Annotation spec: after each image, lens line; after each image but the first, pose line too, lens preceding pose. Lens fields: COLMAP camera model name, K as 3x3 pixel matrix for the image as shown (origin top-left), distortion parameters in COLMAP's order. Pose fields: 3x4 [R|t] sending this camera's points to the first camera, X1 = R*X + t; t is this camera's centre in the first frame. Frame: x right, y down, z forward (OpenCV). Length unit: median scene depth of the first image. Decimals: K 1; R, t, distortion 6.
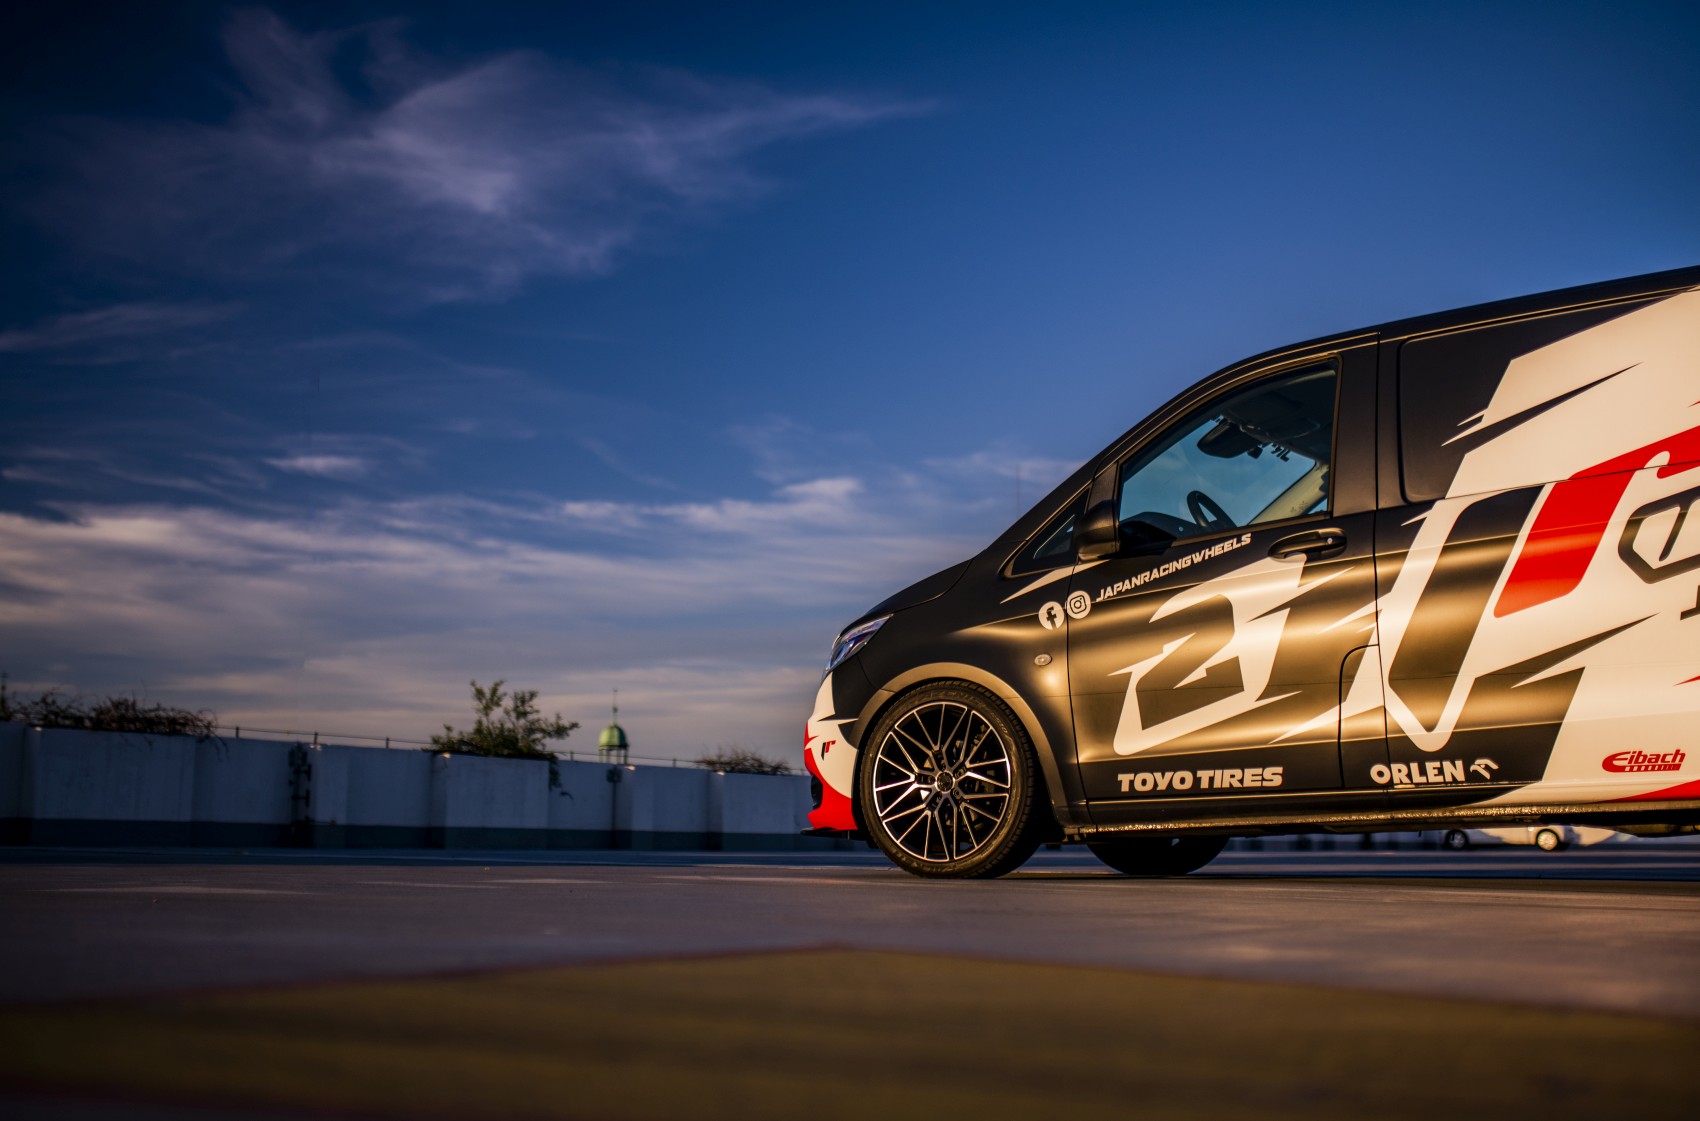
lens RADIAL K [[1717.2, 0, 890.4], [0, 1717.2, 448.4], [0, 0, 1]] dist [-0.007178, 0.004107]
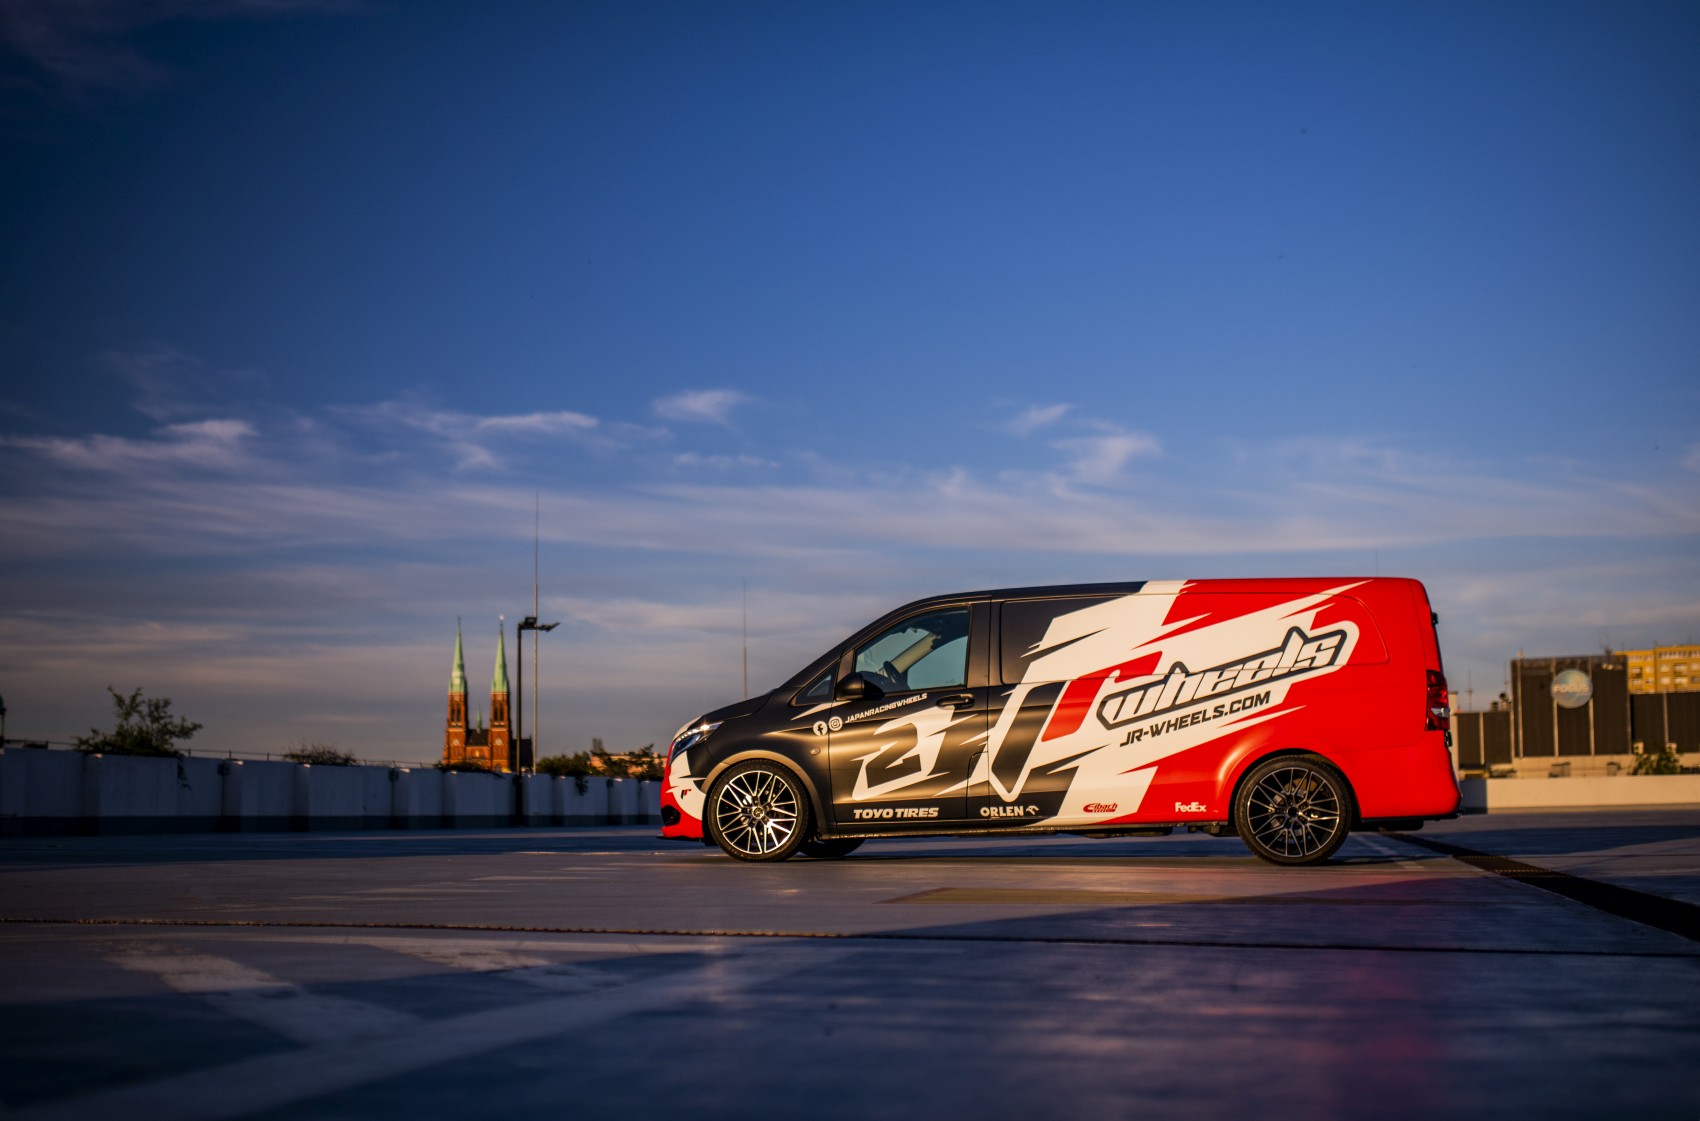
lens RADIAL K [[1761.3, 0, 850.0], [0, 1761.3, 560.5], [0, 0, 1]] dist [-0.014778, 0.025257]
pose [[0.951550, 0.034809, 0.305519, -0.498959], [-0.060936, 0.995214, 0.076398, -0.250620], [-0.301397, -0.091313, 0.949116, -0.900380]]
